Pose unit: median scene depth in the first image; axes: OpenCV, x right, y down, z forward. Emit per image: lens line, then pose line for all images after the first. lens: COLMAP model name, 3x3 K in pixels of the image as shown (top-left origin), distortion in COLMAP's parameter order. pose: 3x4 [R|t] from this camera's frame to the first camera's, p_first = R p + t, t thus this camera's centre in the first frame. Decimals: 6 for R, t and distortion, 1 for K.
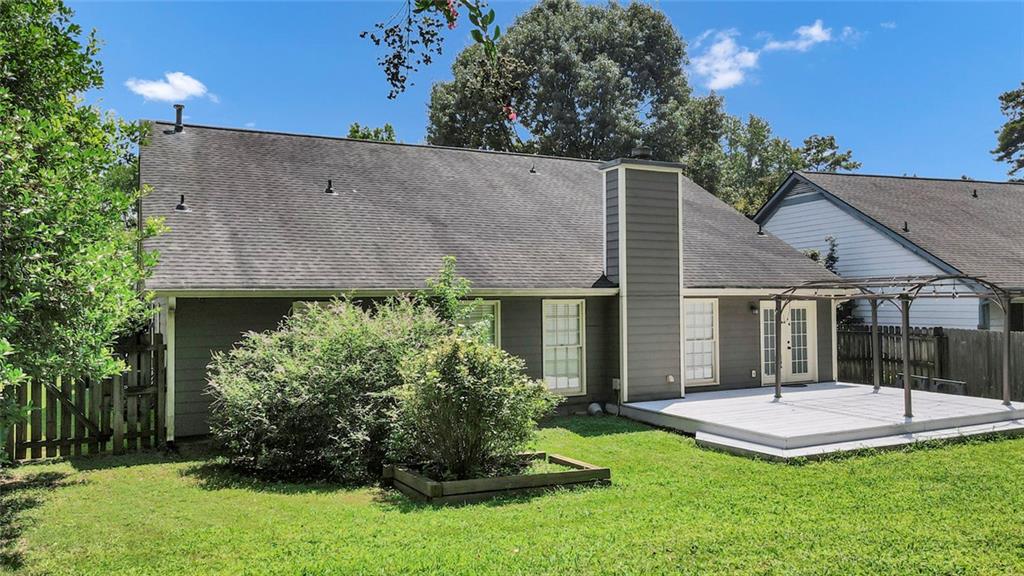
lens RADIAL K [[757.7, 0, 517.3], [0, 757.7, 287.8], [0, 0, 1]] dist [-0.002060, 0.034738]
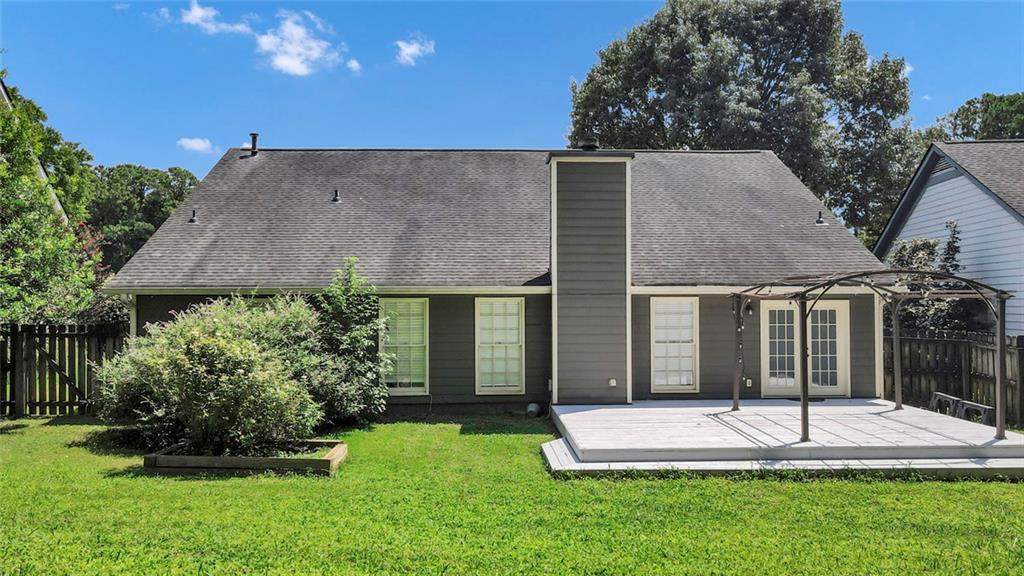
lens RADIAL K [[757.7, 0, 517.3], [0, 757.7, 287.8], [0, 0, 1]] dist [-0.002060, 0.034738]
pose [[0.907481, -0.000083, -0.420093, 0.467403], [0.002109, 0.999988, 0.004358, -0.001684], [0.420088, -0.004841, 0.907471, 0.094746]]
